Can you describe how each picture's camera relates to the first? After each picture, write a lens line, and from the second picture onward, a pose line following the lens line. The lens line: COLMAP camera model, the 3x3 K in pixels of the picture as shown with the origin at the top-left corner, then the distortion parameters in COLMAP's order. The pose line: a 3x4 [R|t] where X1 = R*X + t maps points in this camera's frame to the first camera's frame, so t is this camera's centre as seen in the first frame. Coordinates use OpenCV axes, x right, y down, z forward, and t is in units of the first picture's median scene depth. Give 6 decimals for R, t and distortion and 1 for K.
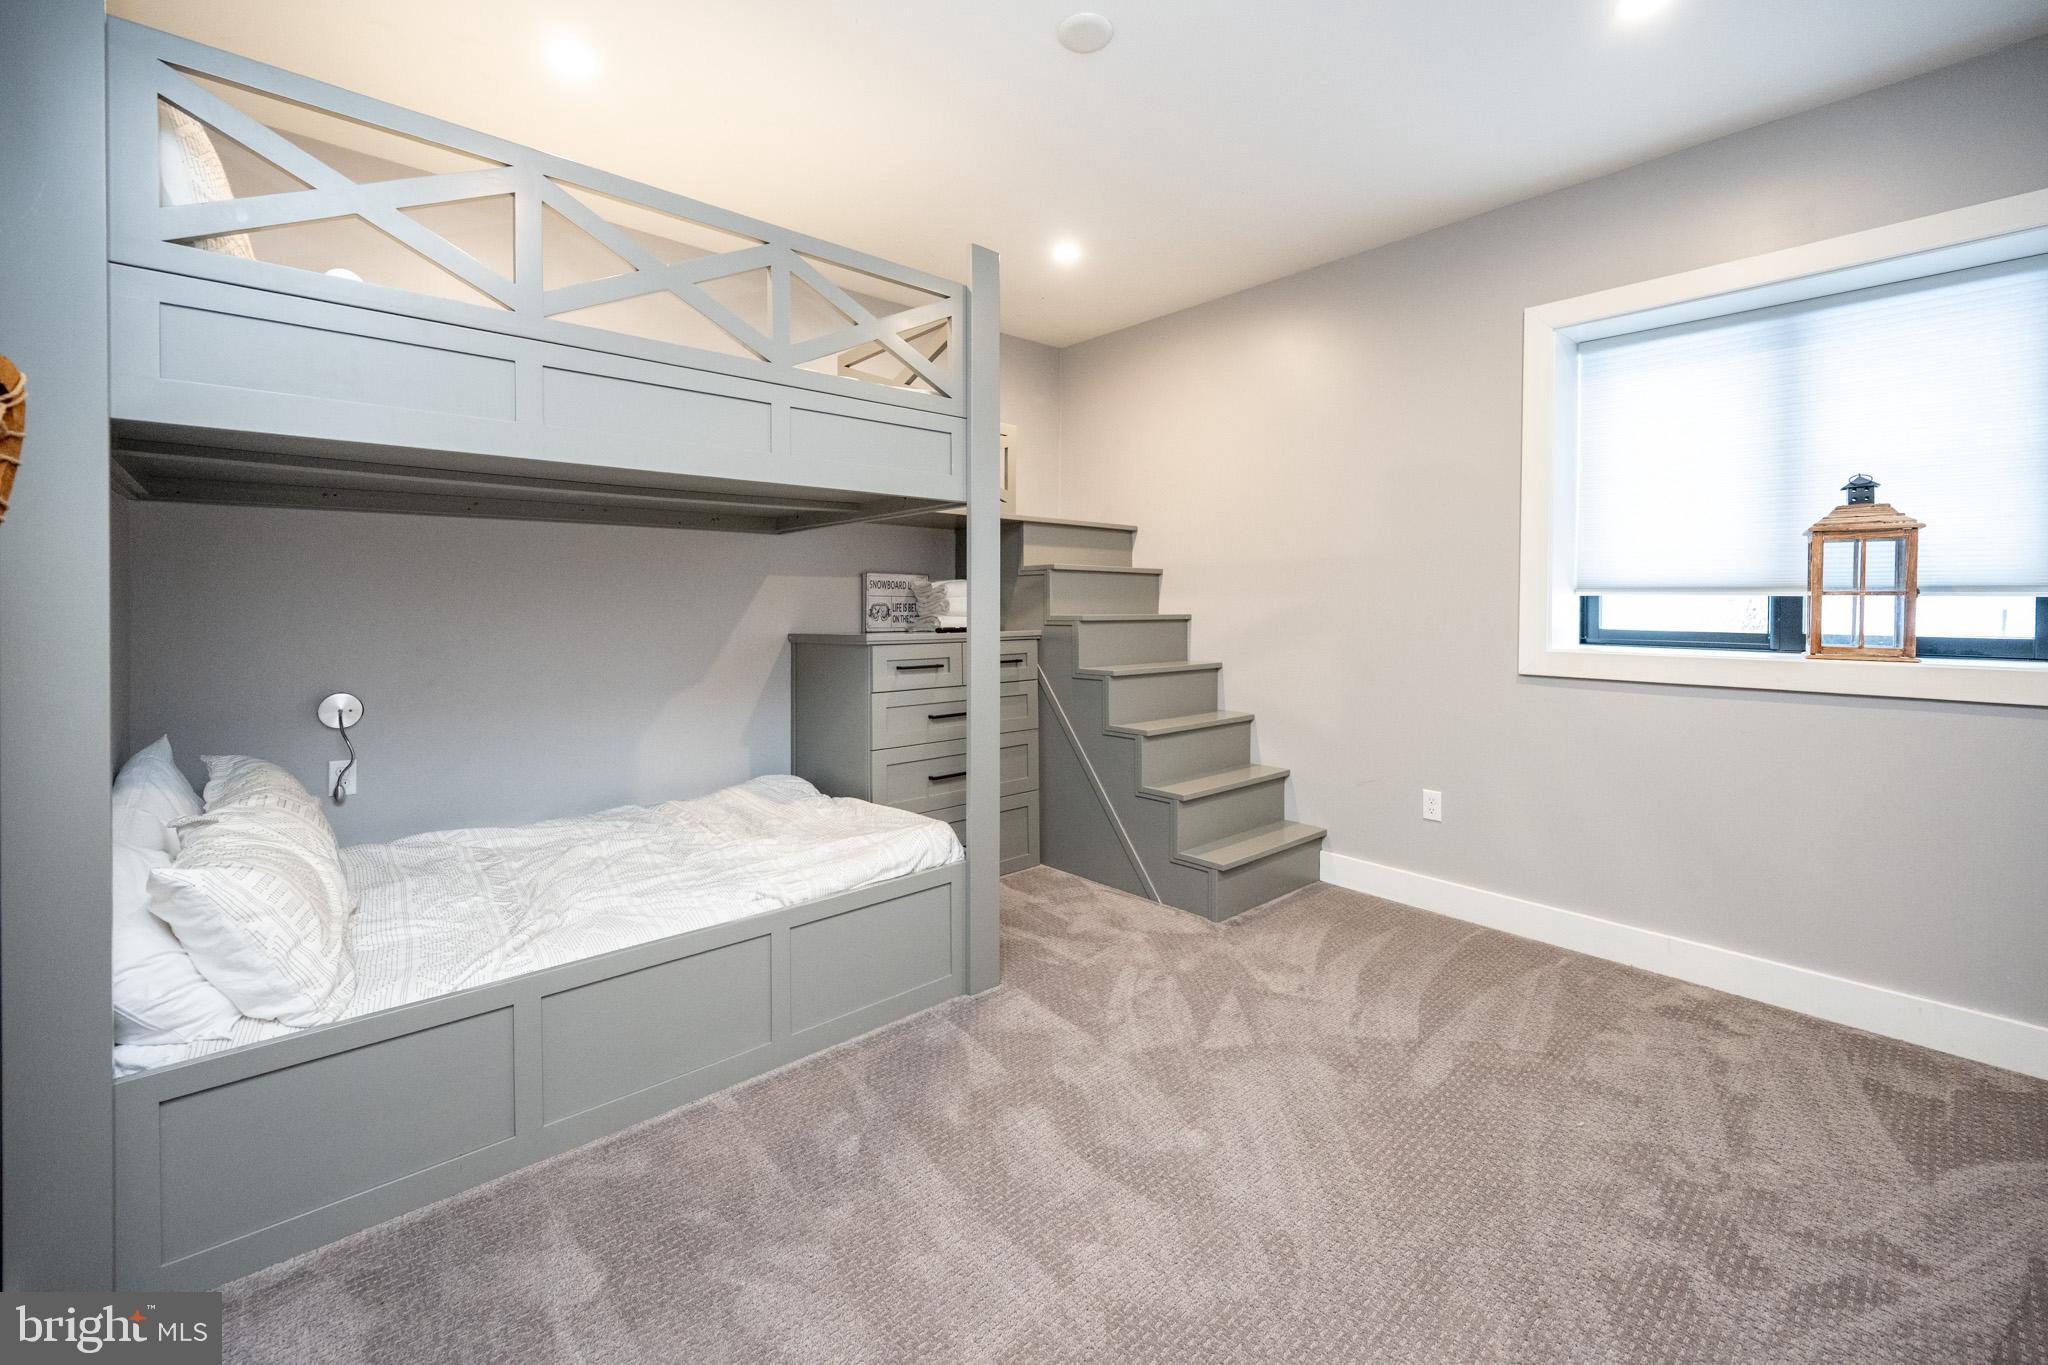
lens RADIAL K [[820.6, 0, 1020.0], [0, 820.6, 657.1], [0, 0, 1]] dist [0.000321, 0.000151]
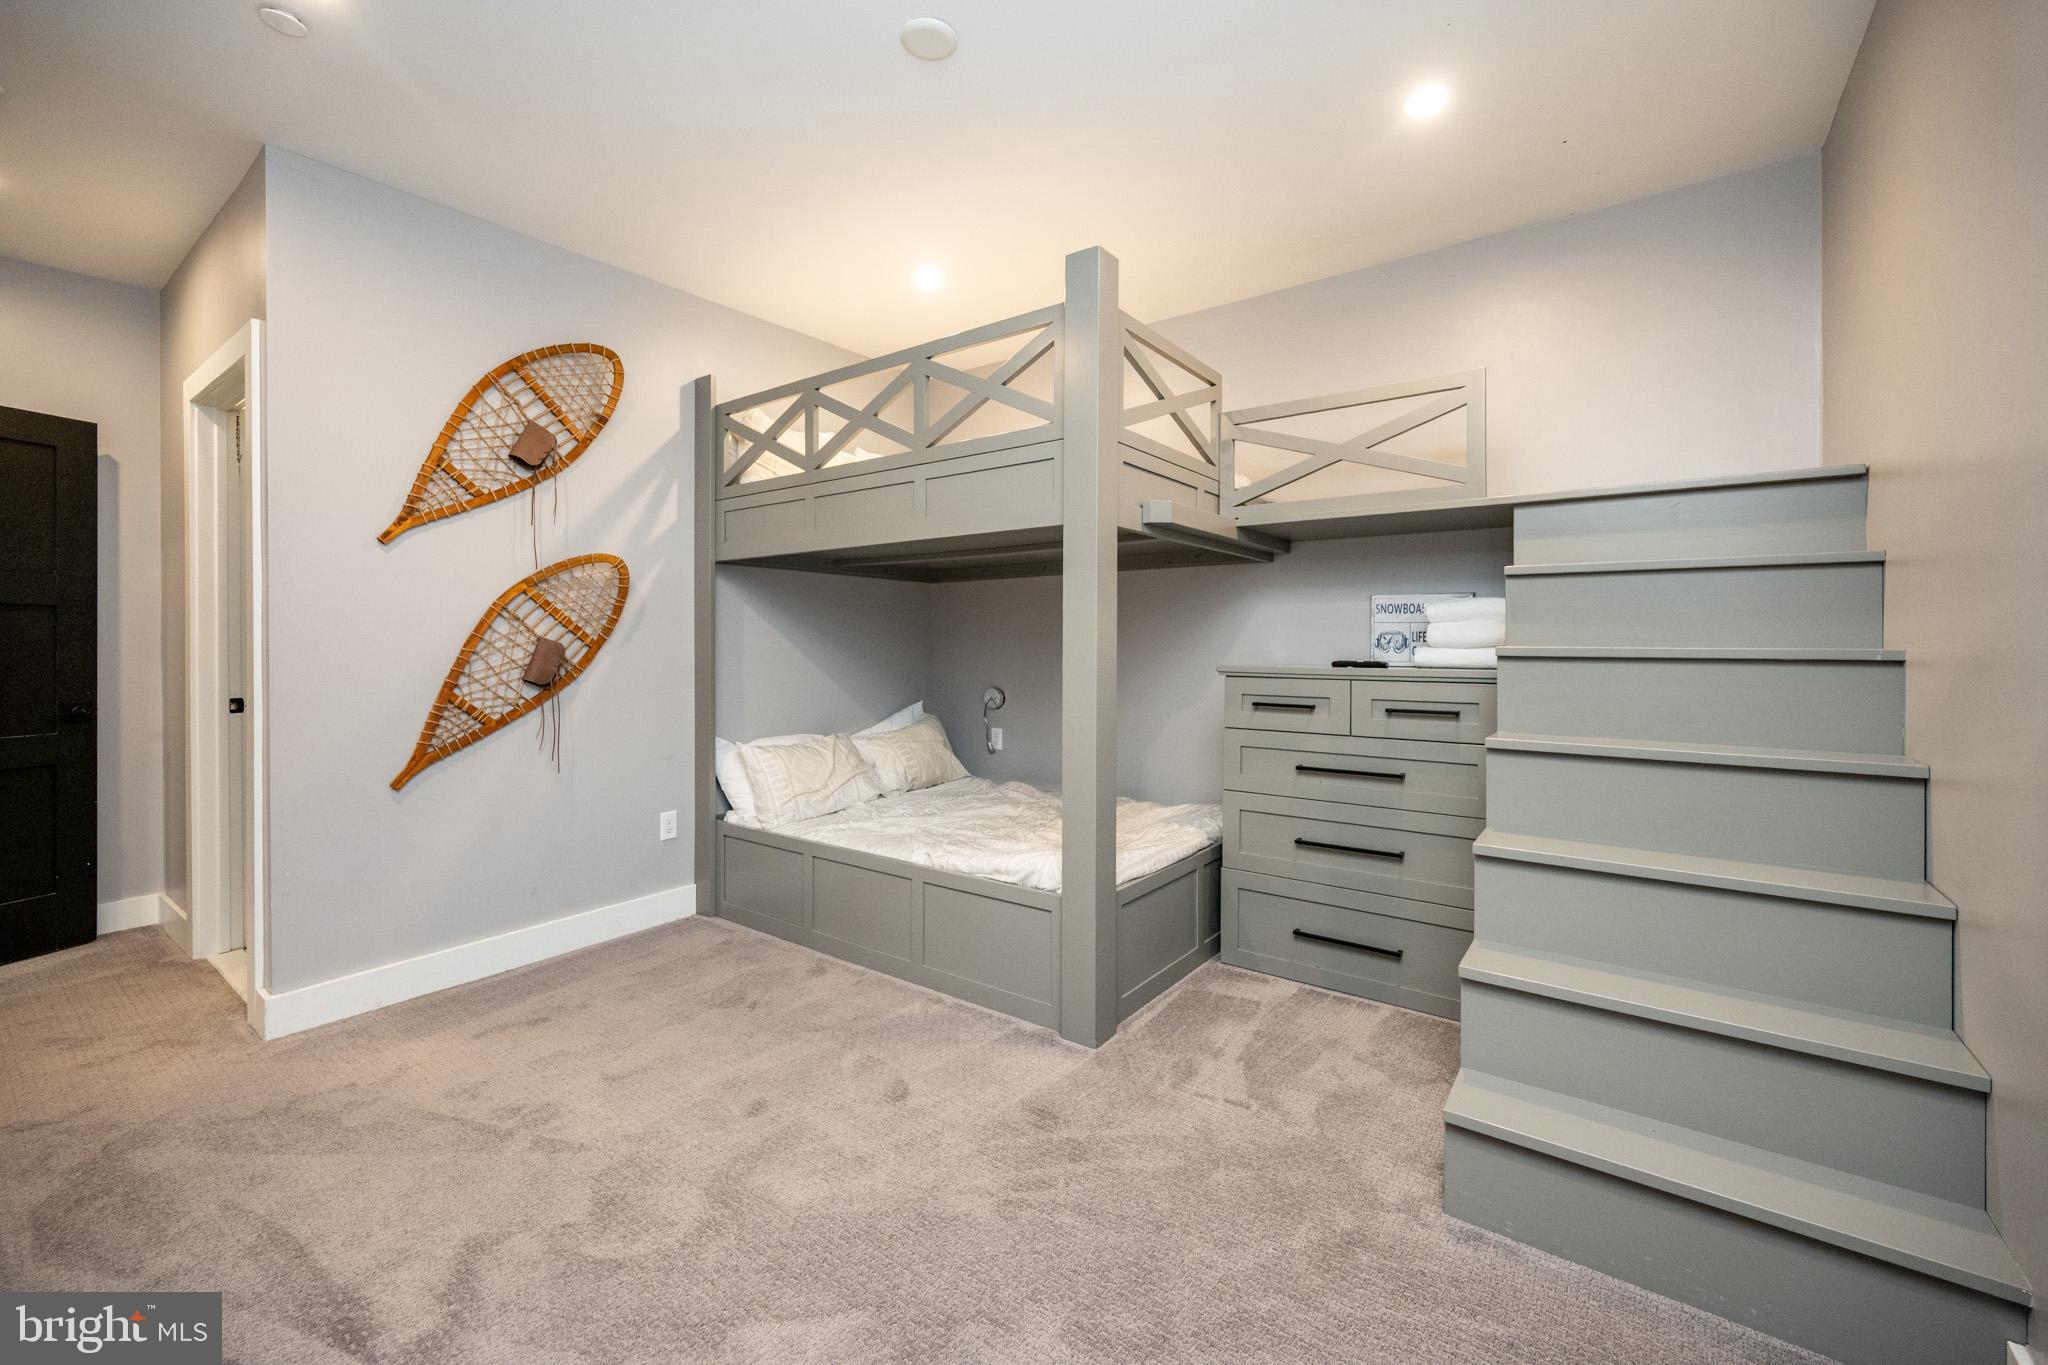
lens RADIAL K [[819.5, 0, 1037.3], [0, 819.5, 678.9], [0, 0, 1]] dist [-0.001156, -0.000066]
pose [[0.226230, 0.045951, -0.972989, 0.633536], [-0.061813, 0.997551, 0.032739, -0.026914], [0.972111, 0.052737, 0.228516, 0.547172]]
